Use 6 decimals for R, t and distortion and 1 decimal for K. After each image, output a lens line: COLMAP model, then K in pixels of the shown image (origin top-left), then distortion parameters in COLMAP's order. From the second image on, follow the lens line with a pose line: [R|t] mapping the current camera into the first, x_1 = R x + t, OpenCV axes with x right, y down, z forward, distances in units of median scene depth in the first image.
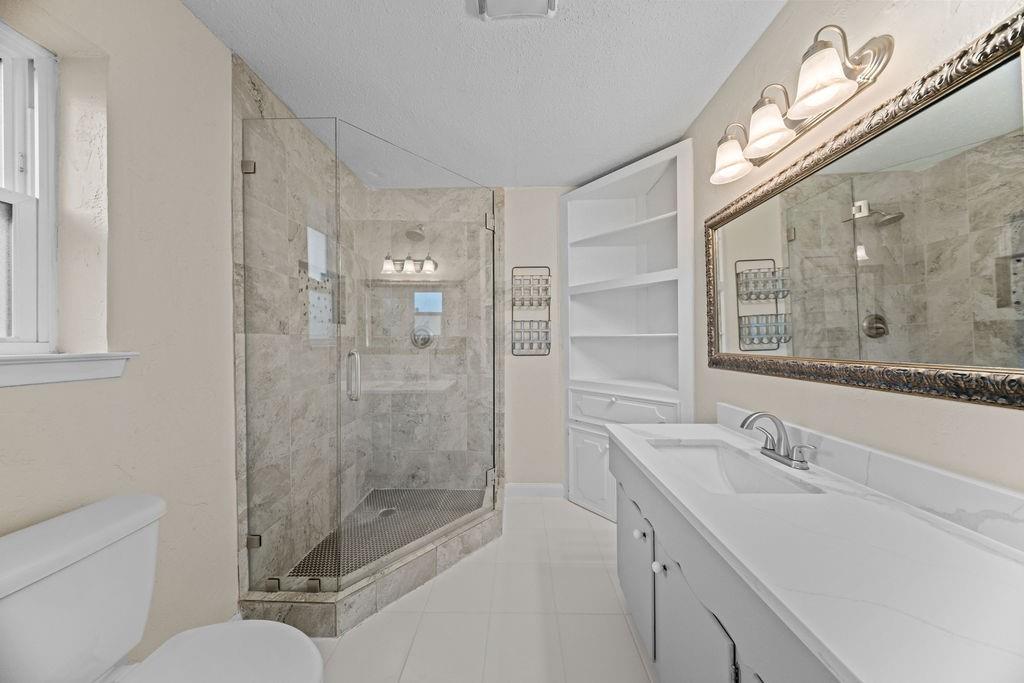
lens RADIAL K [[299.0, 0, 512.8], [0, 299.0, 338.2], [0, 0, 1]] dist [0.009683, -0.004635]
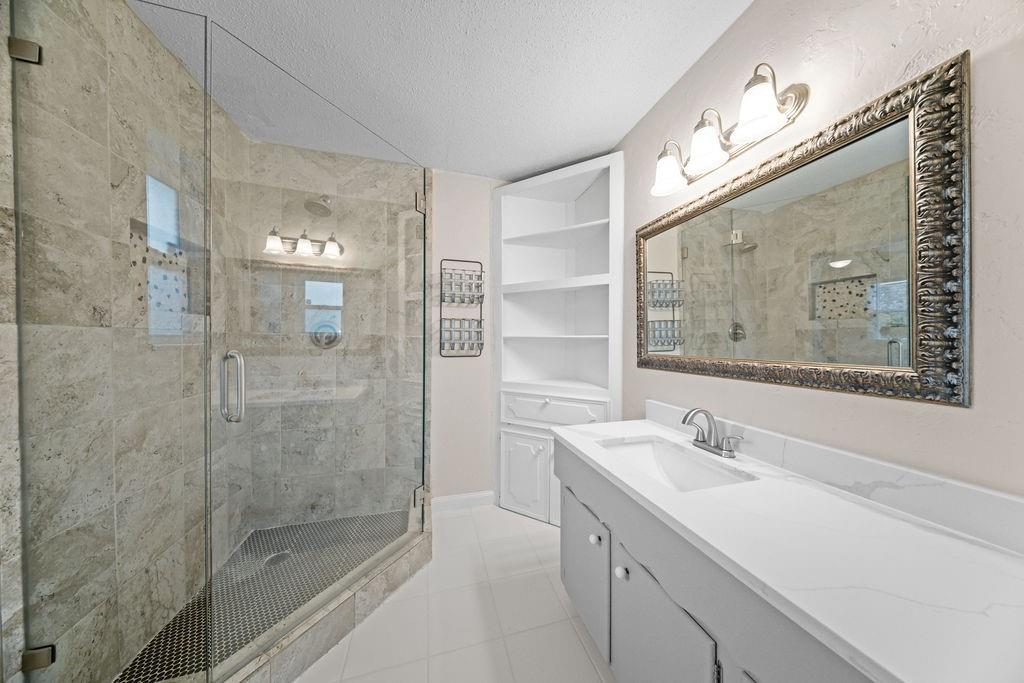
lens RADIAL K [[301.5, 0, 512.0], [0, 301.5, 341.5], [0, 0, 1]] dist [-0.001570, 0.000039]
pose [[0.955385, 0.010188, 0.295189, -0.083111], [-0.013198, 0.999879, 0.008208, 0.001428], [-0.295070, -0.011738, 0.955404, 0.089410]]
